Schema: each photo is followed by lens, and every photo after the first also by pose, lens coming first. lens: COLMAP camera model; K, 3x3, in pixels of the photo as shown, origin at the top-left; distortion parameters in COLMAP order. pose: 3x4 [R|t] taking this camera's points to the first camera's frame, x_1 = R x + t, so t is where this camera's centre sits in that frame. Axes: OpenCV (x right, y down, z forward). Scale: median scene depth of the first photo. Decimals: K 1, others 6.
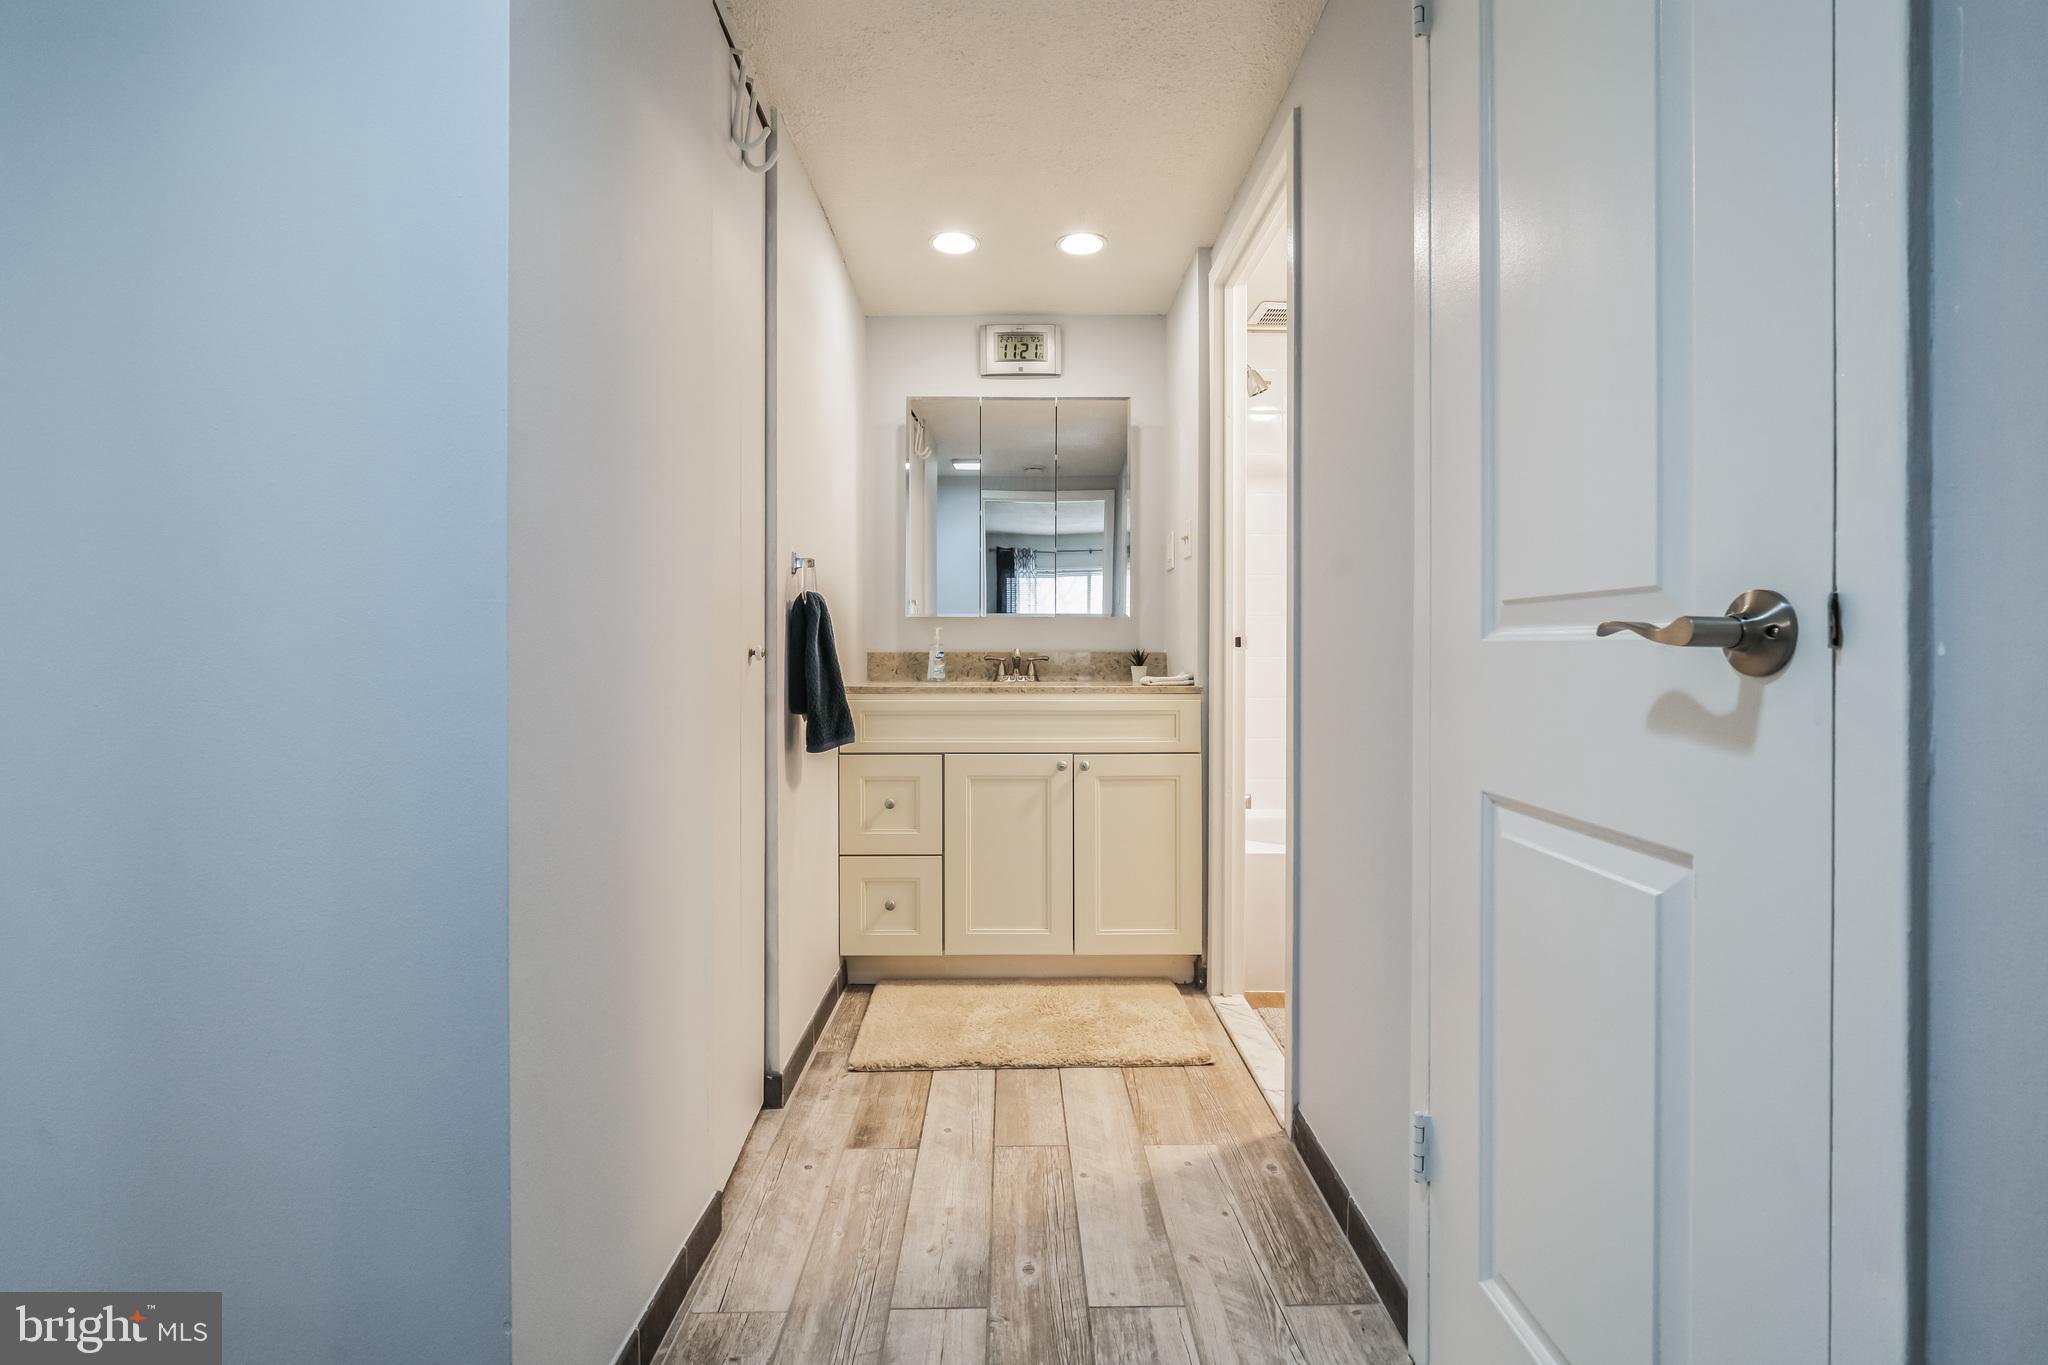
lens RADIAL K [[912.4, 0, 1022.2], [0, 912.4, 666.7], [0, 0, 1]] dist [-0.015747, 0.005764]
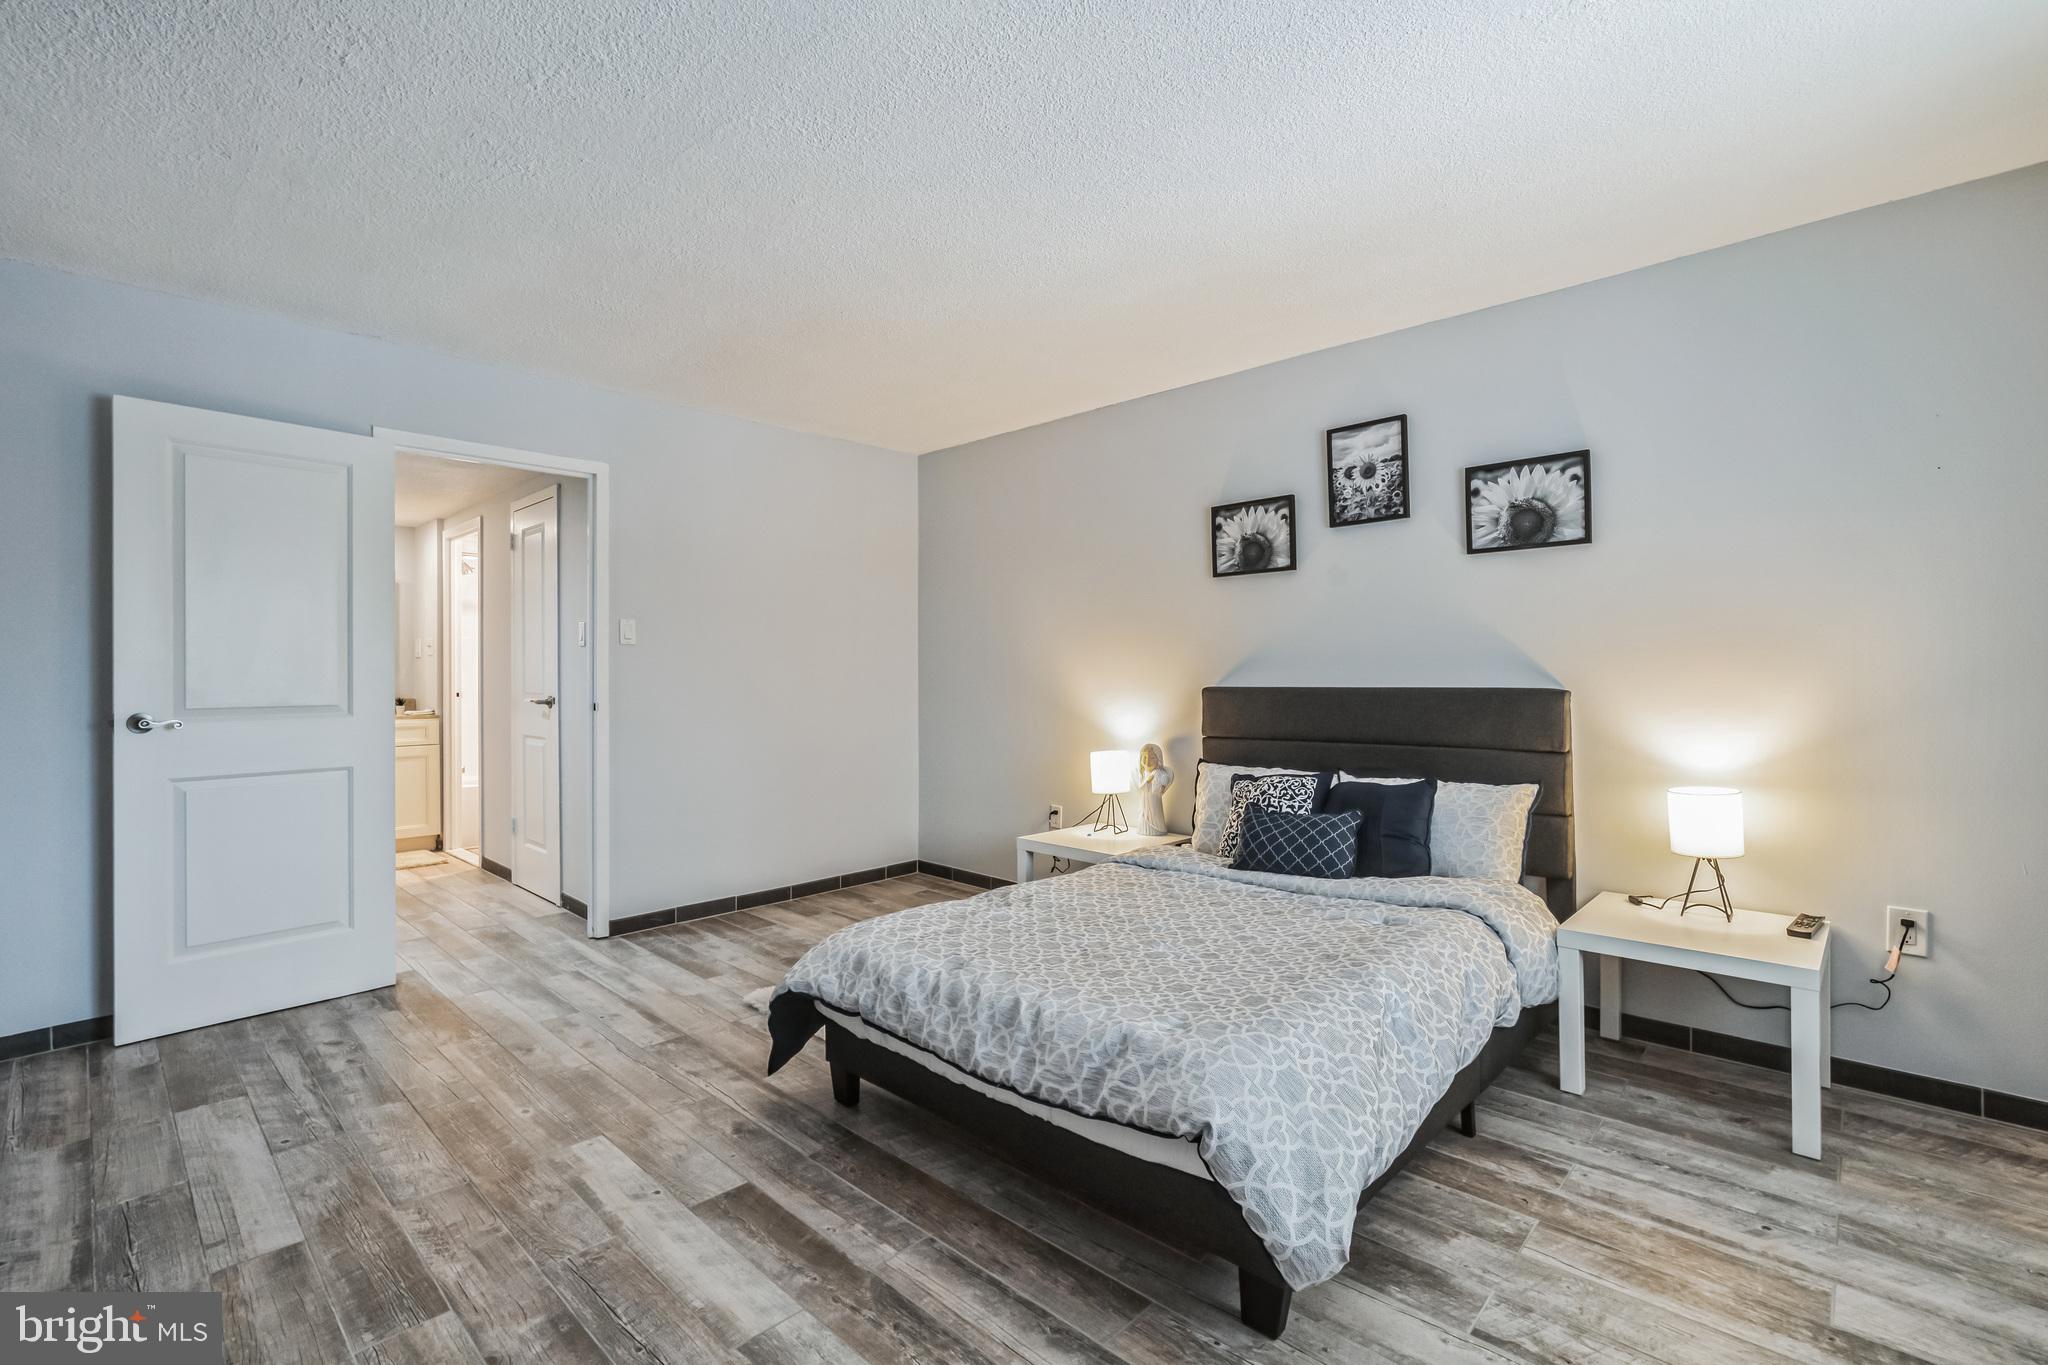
lens RADIAL K [[913.8, 0, 1020.8], [0, 913.8, 649.8], [0, 0, 1]] dist [-0.012932, 0.000158]
pose [[0.699101, 0.004017, 0.715012, -0.401146], [0.025526, 0.999207, -0.030572, -0.032323], [-0.714567, 0.039624, 0.698443, -1.586712]]
